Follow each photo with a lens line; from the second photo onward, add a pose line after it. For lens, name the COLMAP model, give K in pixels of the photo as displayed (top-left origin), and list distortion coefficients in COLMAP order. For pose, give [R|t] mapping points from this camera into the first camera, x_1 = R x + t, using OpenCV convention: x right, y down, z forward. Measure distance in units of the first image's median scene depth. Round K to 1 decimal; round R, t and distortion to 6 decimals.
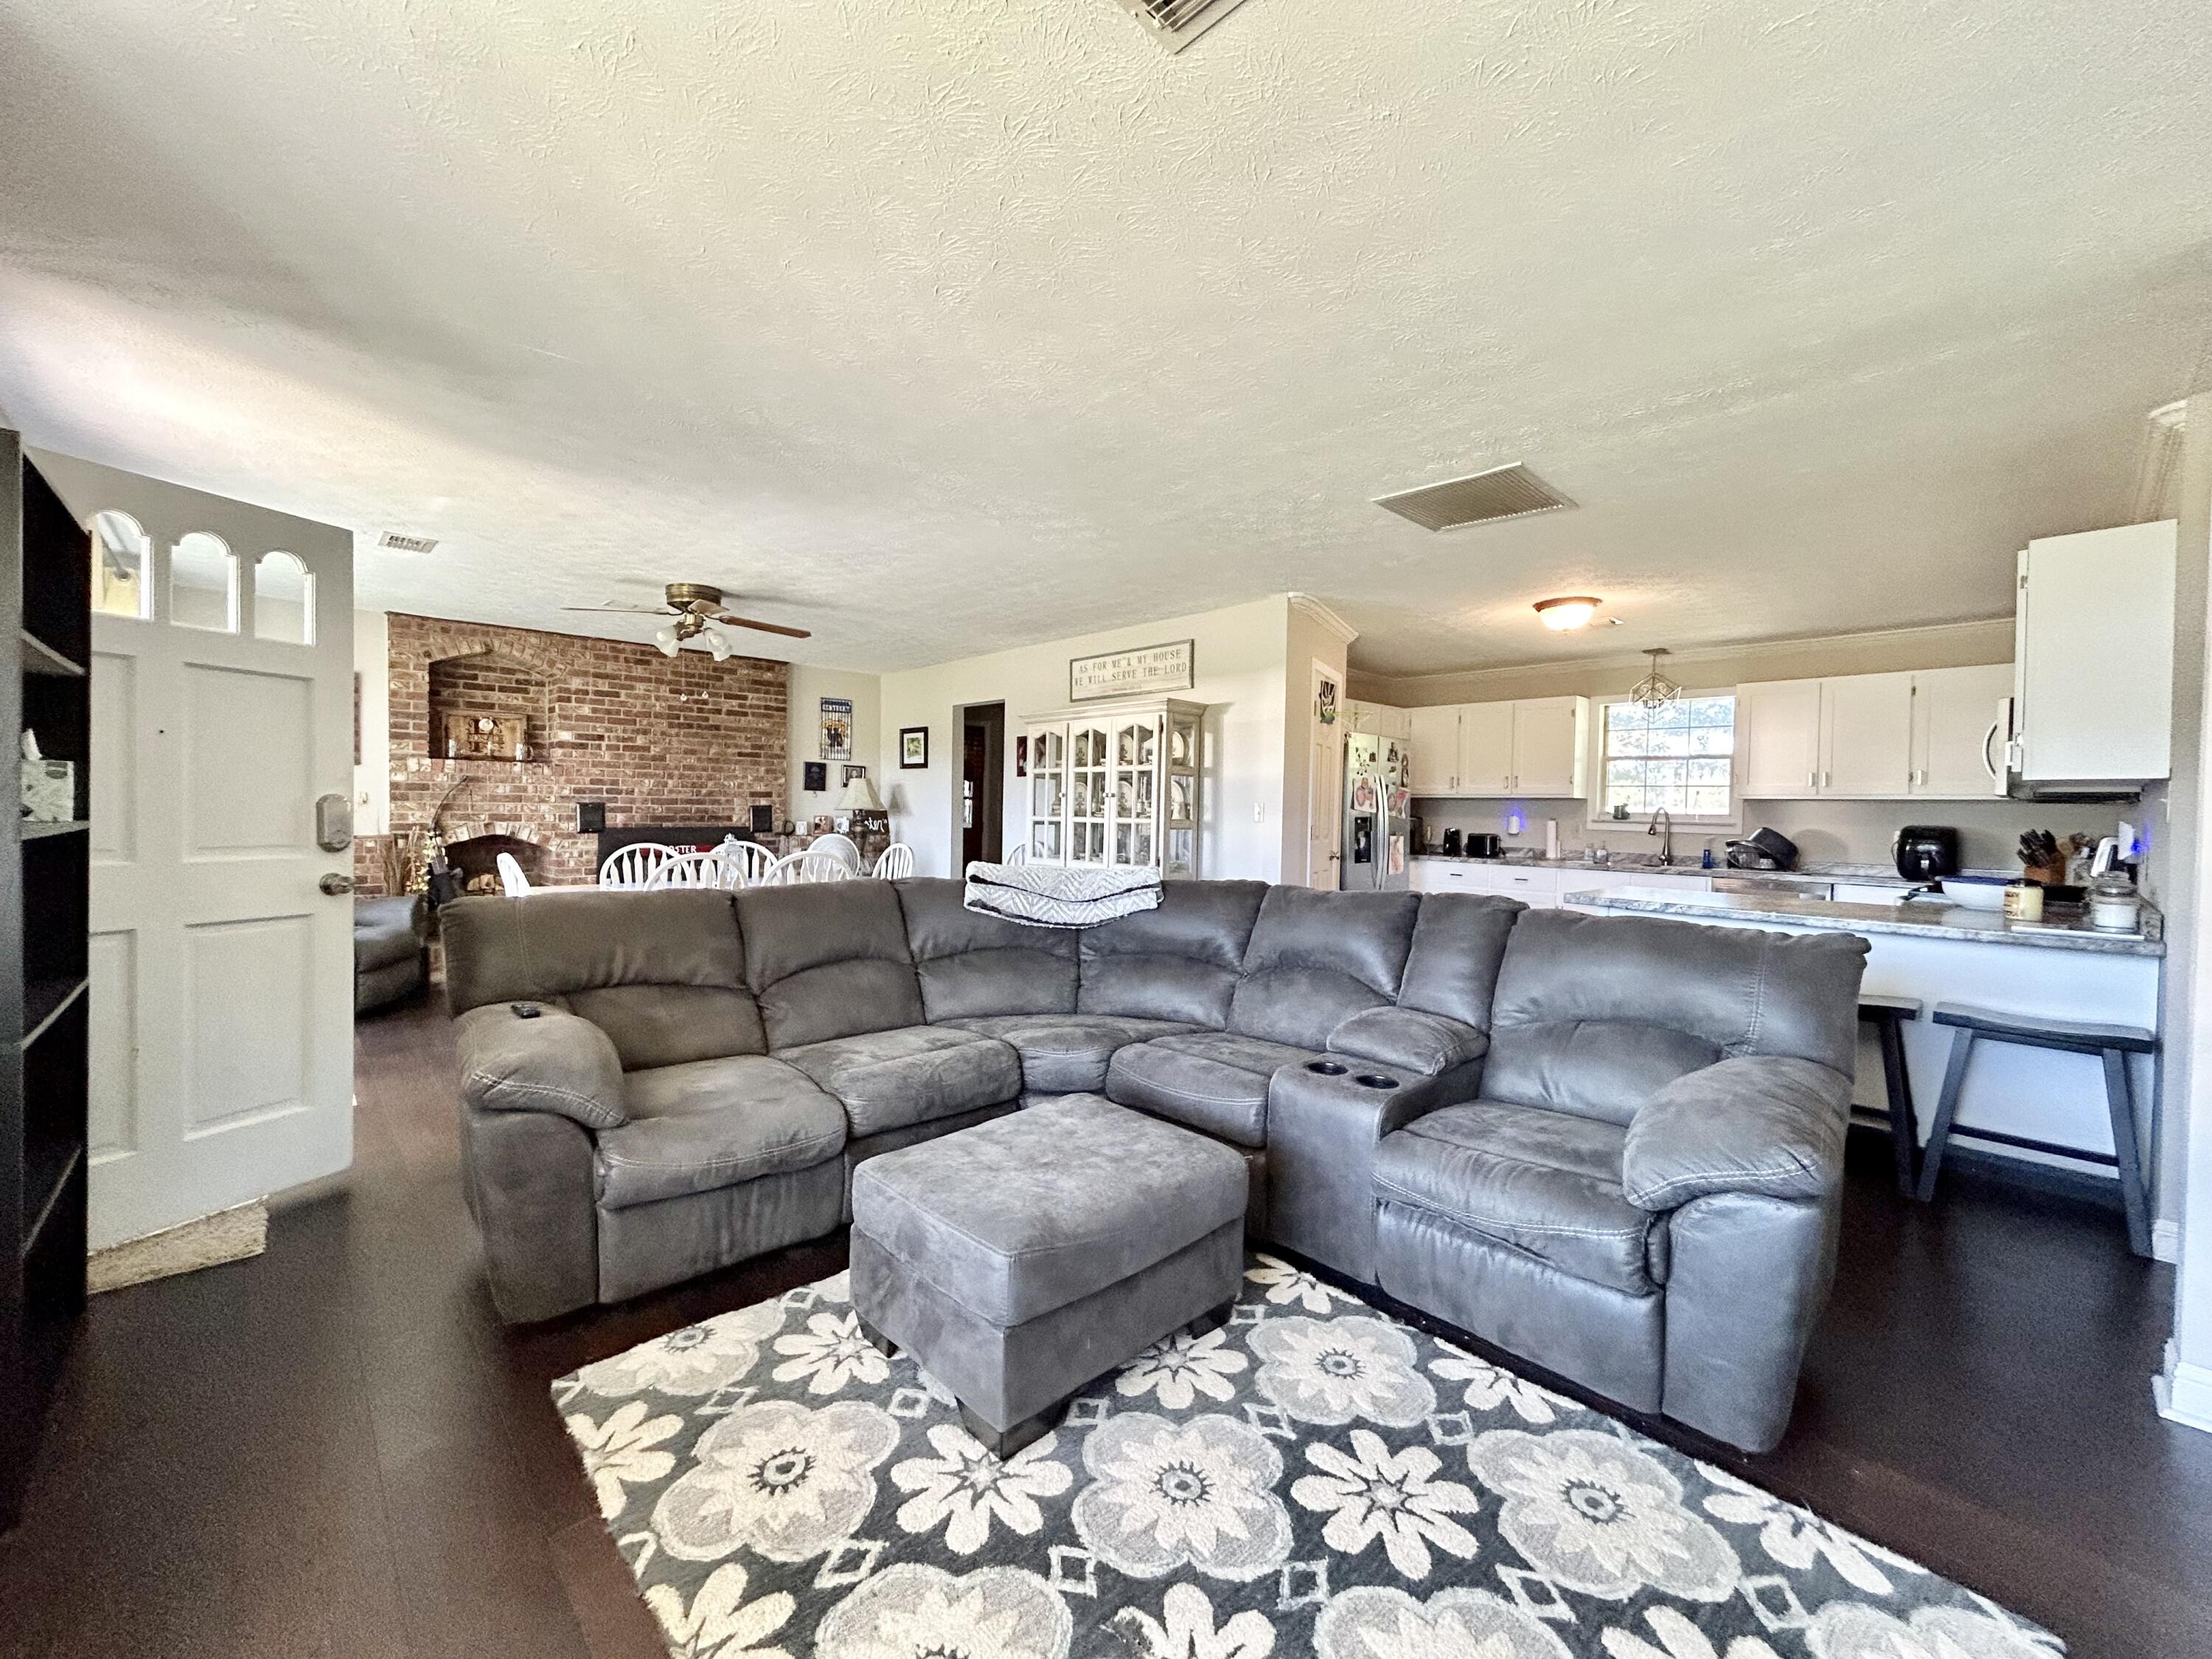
lens RADIAL K [[896.3, 0, 1095.0], [0, 896.3, 826.7], [0, 0, 1]] dist [-0.002381, -0.000045]
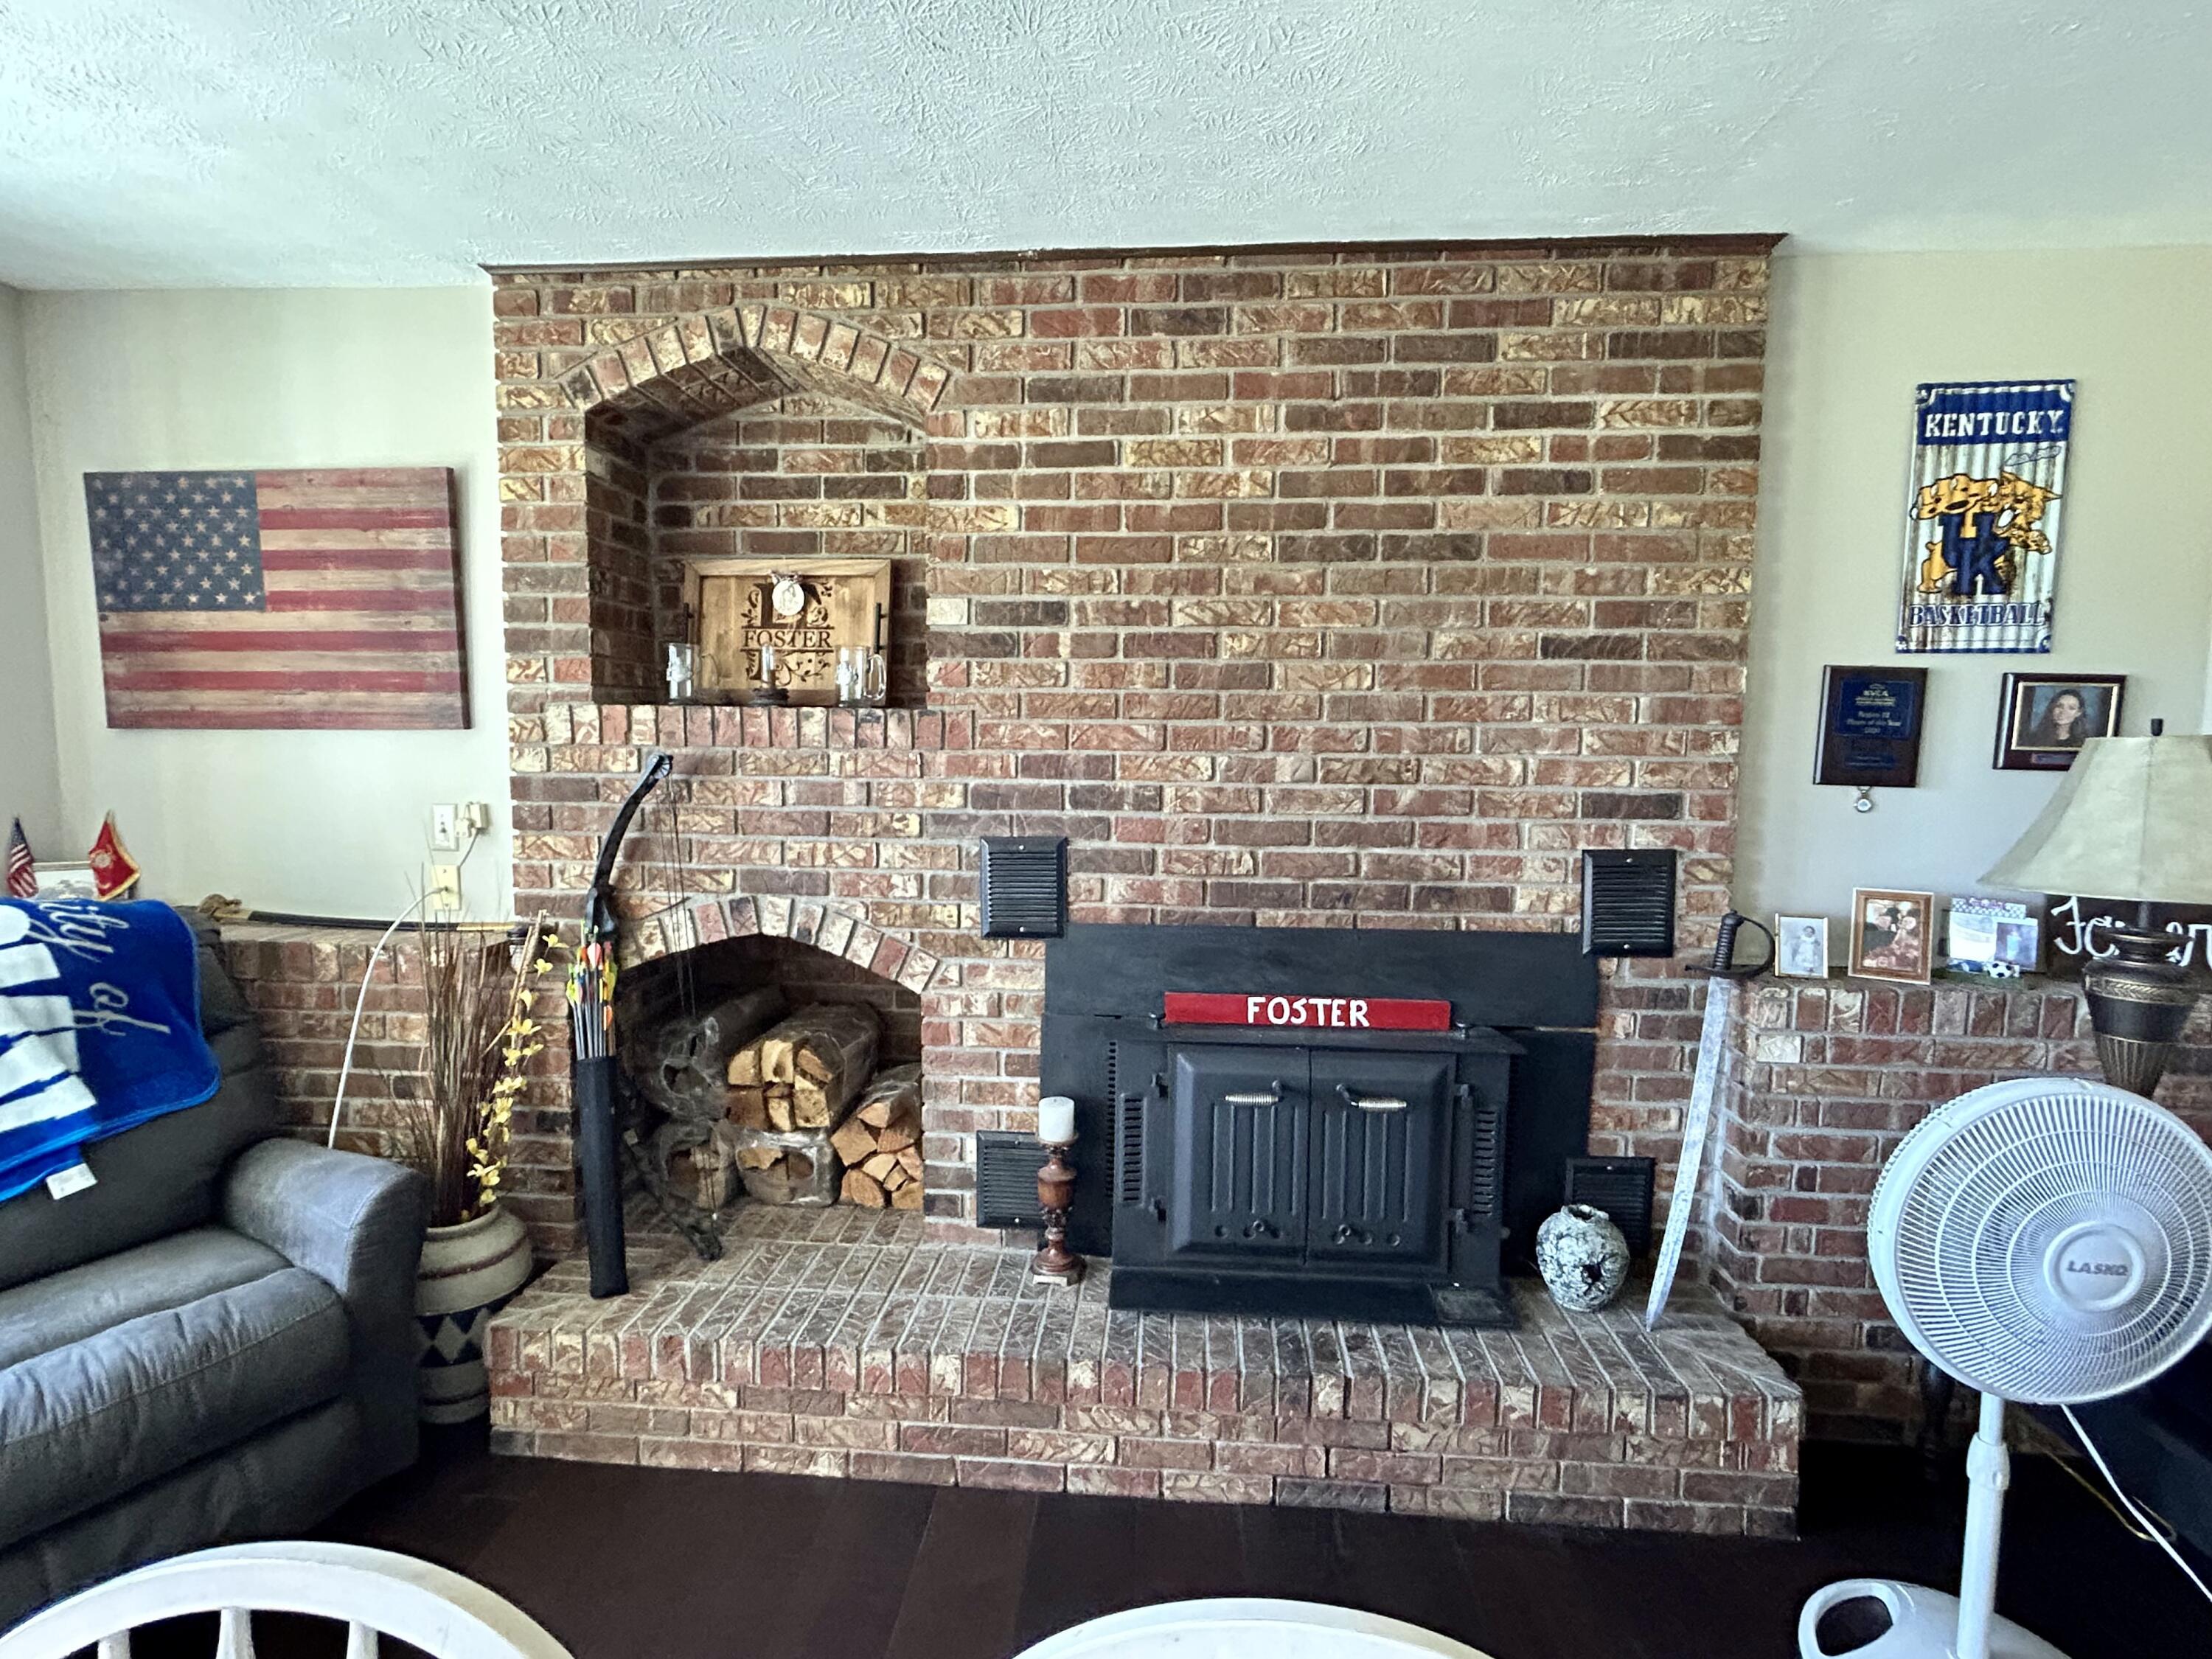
lens RADIAL K [[1090.3, 0, 1091.0], [0, 1090.3, 820.3], [0, 0, 1]] dist [-0.000606, -0.001447]
pose [[0.678663, 0.051623, -0.732634, -0.285385], [-0.015027, 0.998294, 0.056423, -0.052881], [0.734296, -0.027283, 0.678280, 0.771809]]
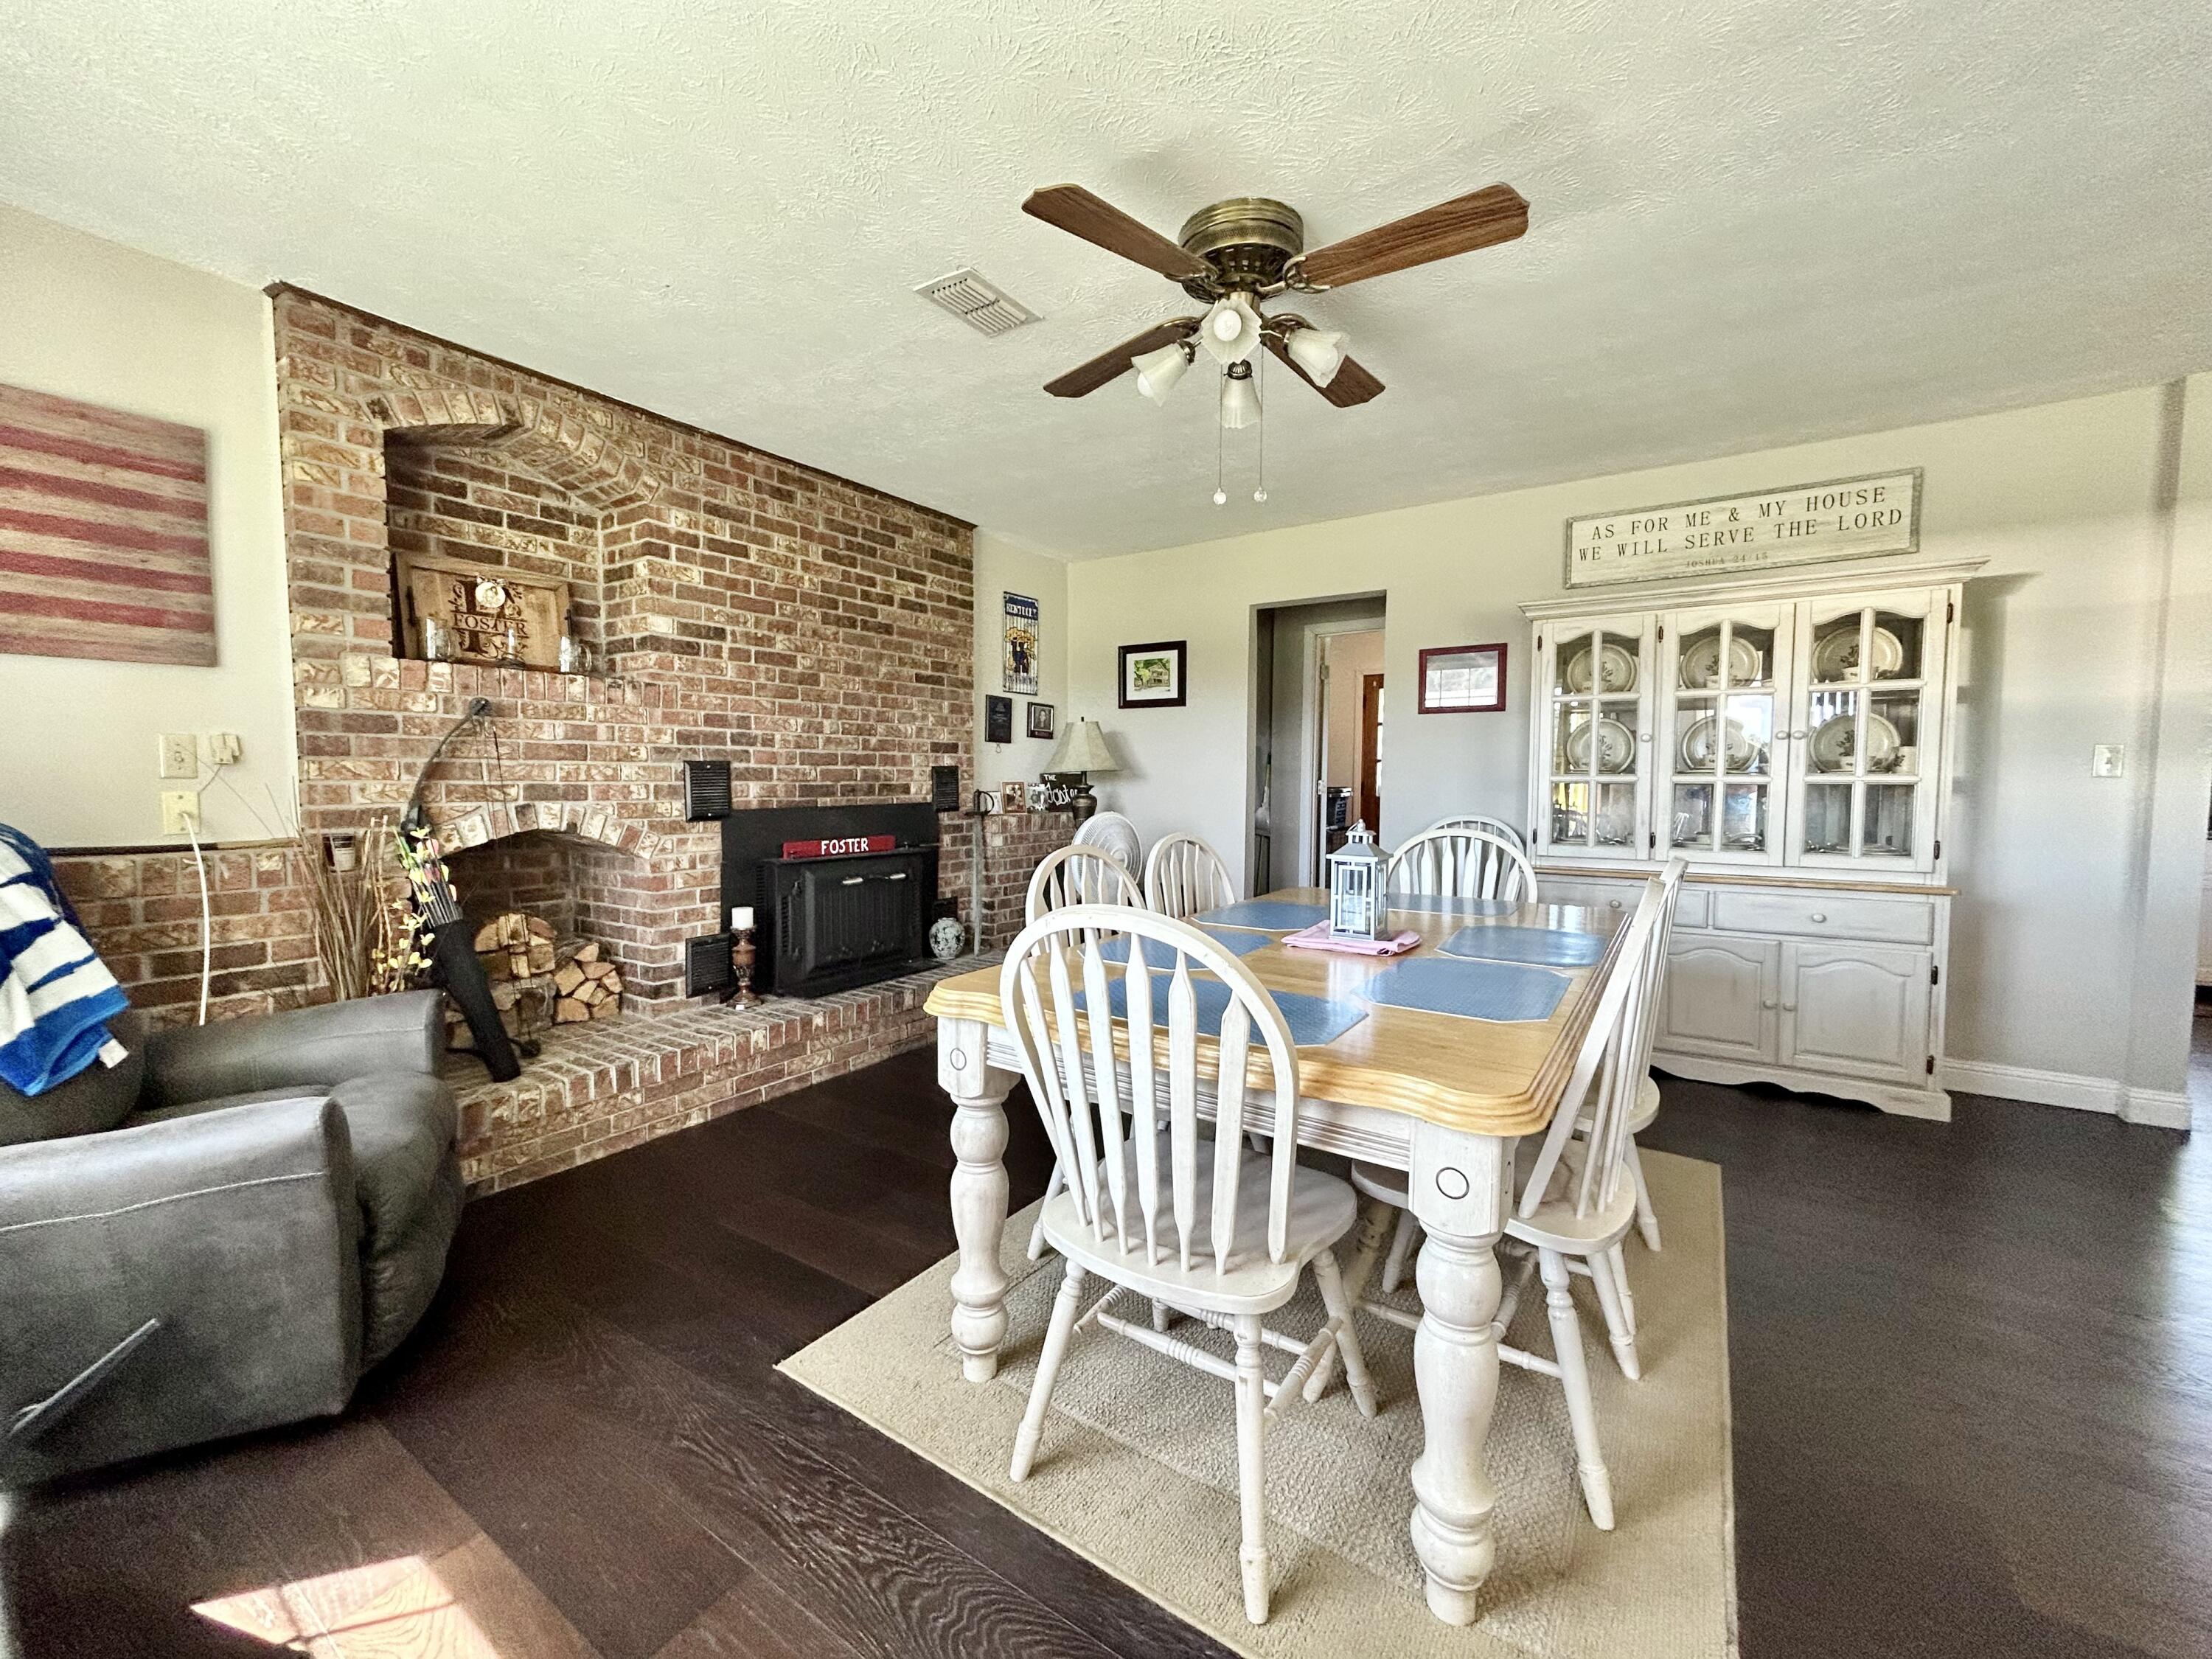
lens RADIAL K [[889.3, 0, 1095.7], [0, 889.3, 827.3], [0, 0, 1]] dist [-0.002503, 0.000600]
pose [[0.973986, -0.026268, 0.225081, -0.461731], [0.018063, 0.999098, 0.038436, -0.004655], [-0.225888, -0.033371, 0.973582, 0.455368]]
